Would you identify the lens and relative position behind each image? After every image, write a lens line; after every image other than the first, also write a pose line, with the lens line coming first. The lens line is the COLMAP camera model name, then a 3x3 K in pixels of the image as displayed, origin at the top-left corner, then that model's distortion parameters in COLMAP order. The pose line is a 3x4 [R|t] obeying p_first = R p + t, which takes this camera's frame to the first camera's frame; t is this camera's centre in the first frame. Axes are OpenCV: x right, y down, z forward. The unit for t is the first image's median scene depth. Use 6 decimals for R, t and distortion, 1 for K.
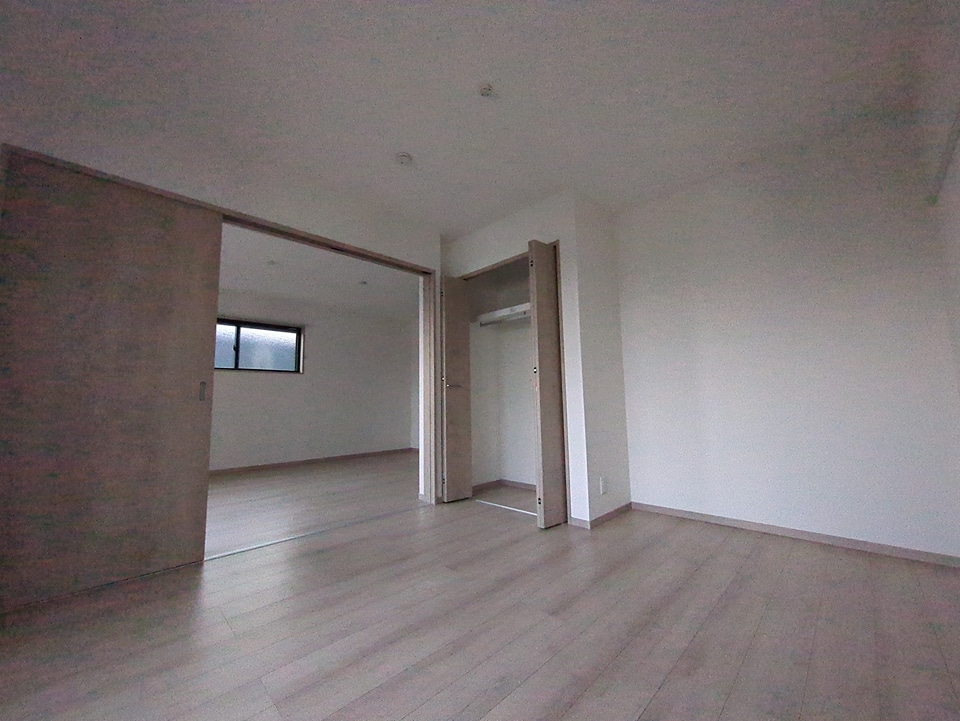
lens RADIAL K [[372.2, 0, 480.0], [0, 372.2, 360.5], [0, 0, 1]] dist [-0.000237, -0.000211]
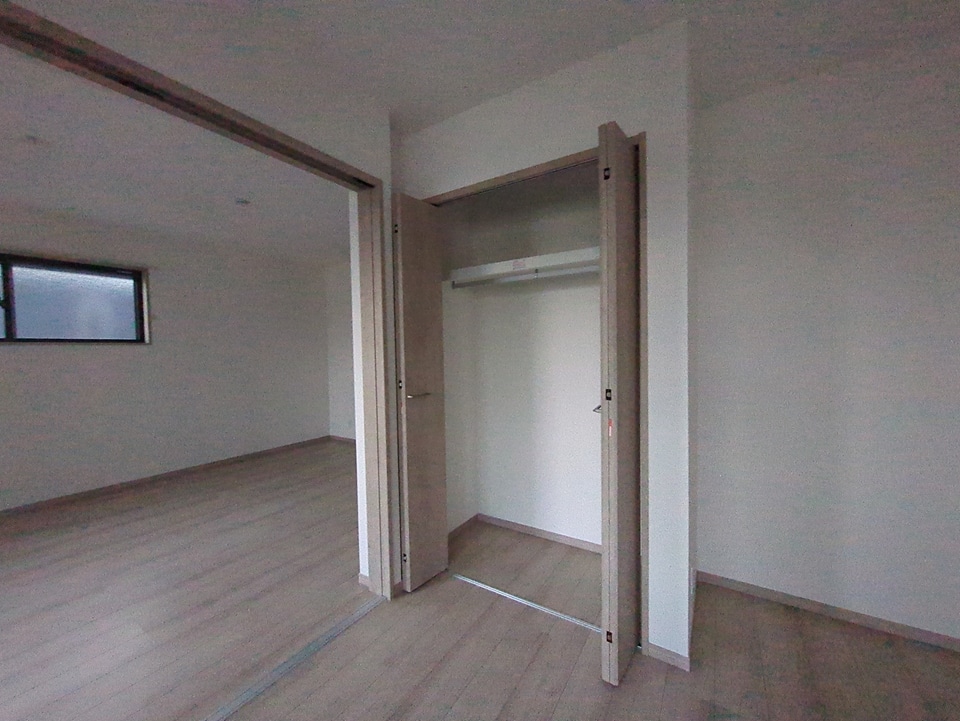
lens RADIAL K [[372.2, 0, 480.0], [0, 372.2, 360.5], [0, 0, 1]] dist [-0.000237, -0.000211]
pose [[0.975835, -0.006363, 0.218417, -0.101857], [-0.023911, 0.990464, 0.135681, -0.064403], [-0.217197, -0.137625, 0.966377, 0.423443]]
